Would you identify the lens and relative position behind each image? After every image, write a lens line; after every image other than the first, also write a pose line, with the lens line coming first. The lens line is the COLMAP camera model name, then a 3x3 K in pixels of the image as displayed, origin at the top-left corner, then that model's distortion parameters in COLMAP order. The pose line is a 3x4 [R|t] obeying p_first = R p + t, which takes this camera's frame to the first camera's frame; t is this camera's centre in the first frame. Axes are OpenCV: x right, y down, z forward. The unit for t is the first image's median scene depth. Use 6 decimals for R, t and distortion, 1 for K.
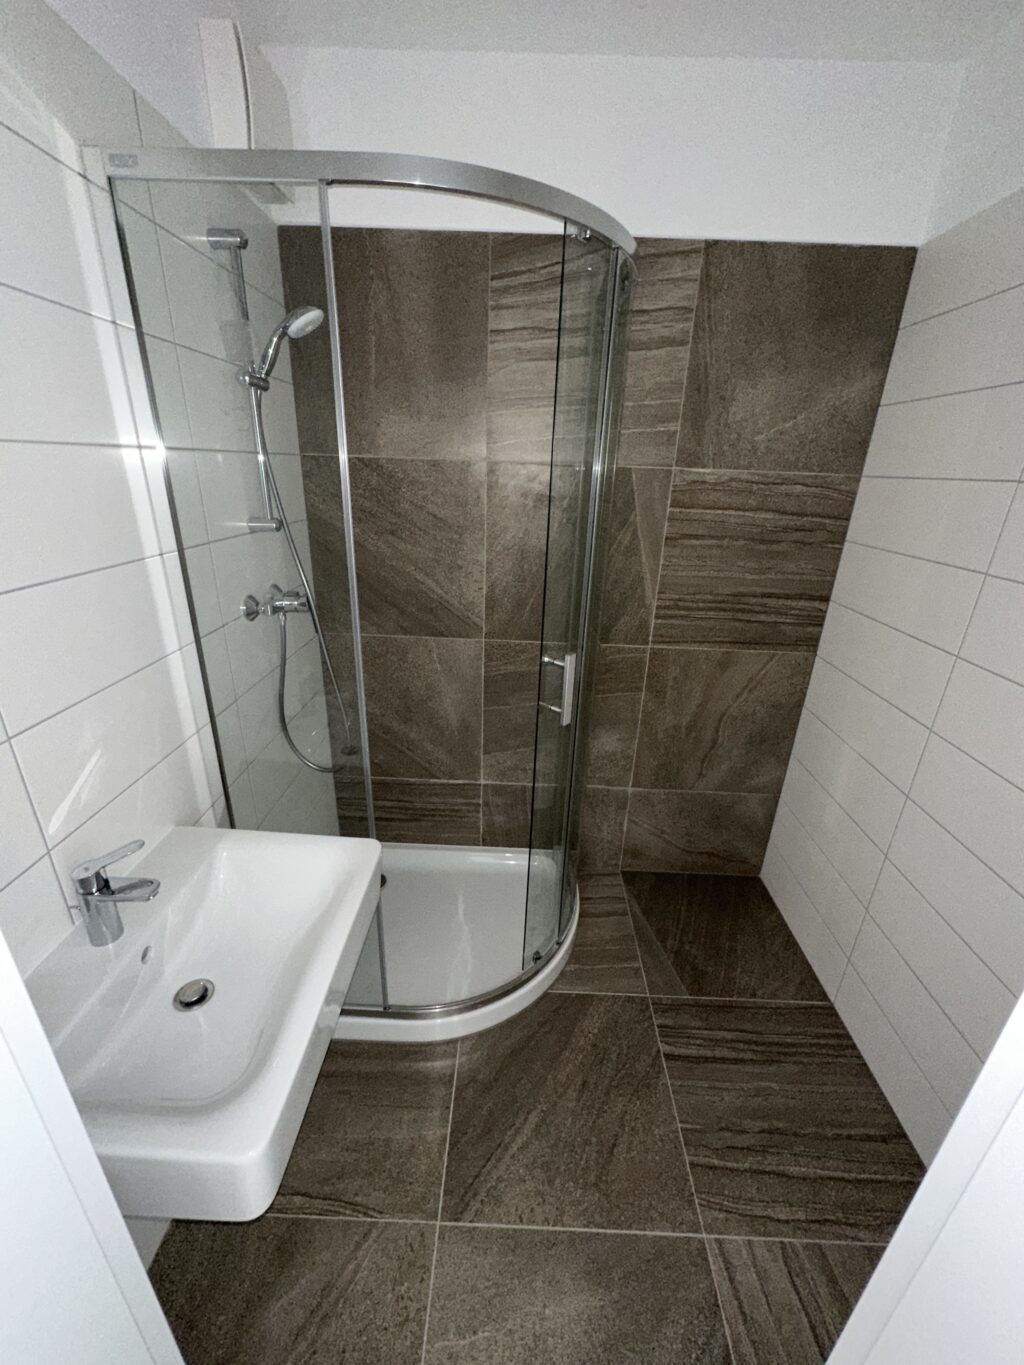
lens RADIAL K [[544.5, 0, 511.4], [0, 544.5, 682.3], [0, 0, 1]] dist [0.000490, -0.000012]
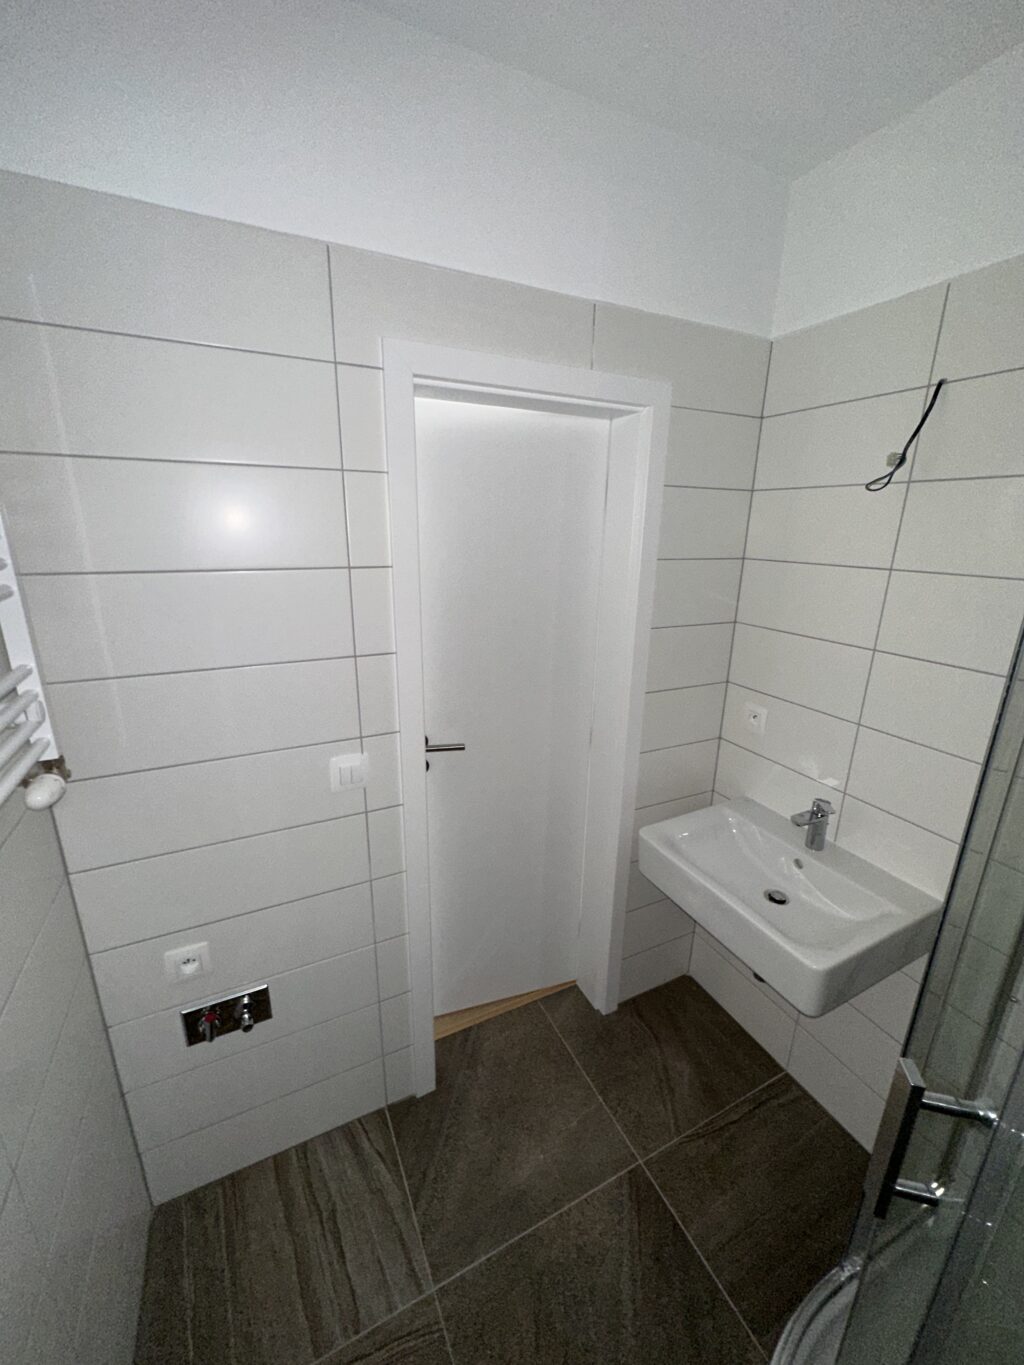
lens RADIAL K [[544.5, 0, 510.8], [0, 544.5, 684.9], [0, 0, 1]] dist [0.000490, -0.000012]
pose [[-0.883326, 0.089173, -0.460199, 0.396754], [-0.212501, 0.798892, 0.562686, -0.328845], [0.417826, 0.594828, -0.686732, 0.724178]]
